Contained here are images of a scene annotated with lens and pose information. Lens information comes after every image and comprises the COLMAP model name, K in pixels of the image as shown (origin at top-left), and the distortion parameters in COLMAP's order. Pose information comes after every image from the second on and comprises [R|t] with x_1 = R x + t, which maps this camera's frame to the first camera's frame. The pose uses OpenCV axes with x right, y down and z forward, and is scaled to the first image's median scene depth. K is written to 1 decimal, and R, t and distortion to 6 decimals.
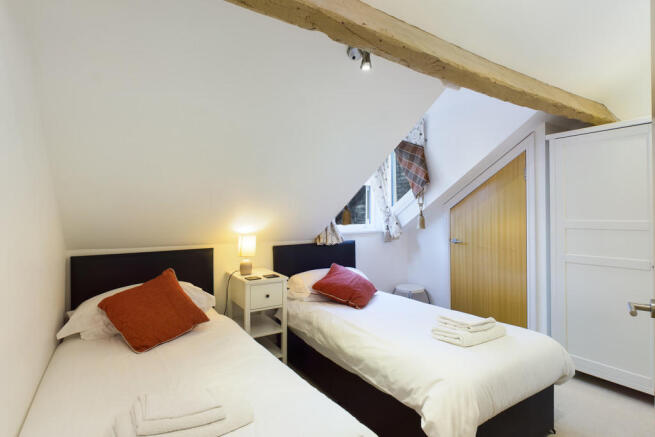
lens RADIAL K [[331.2, 0, 329.1], [0, 331.2, 217.6], [0, 0, 1]] dist [-0.000958, 0.000095]
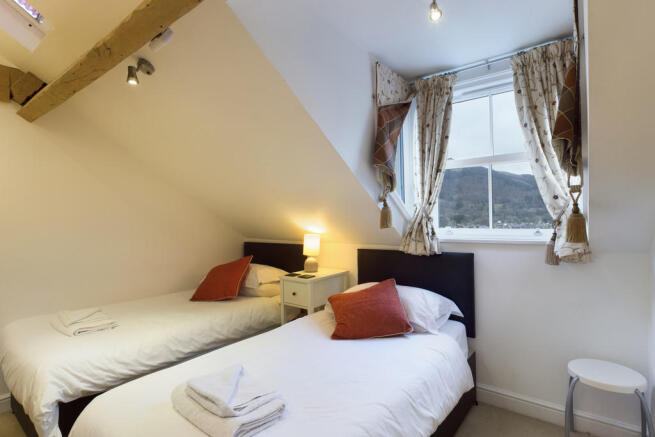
lens RADIAL K [[331.2, 0, 326.6], [0, 331.2, 221.4], [0, 0, 1]] dist [-0.000958, 0.000095]
pose [[0.338979, 0.007667, -0.940763, 0.643795], [0.005193, 0.999936, 0.010020, 0.000058], [0.940780, -0.008282, 0.338918, 0.581844]]
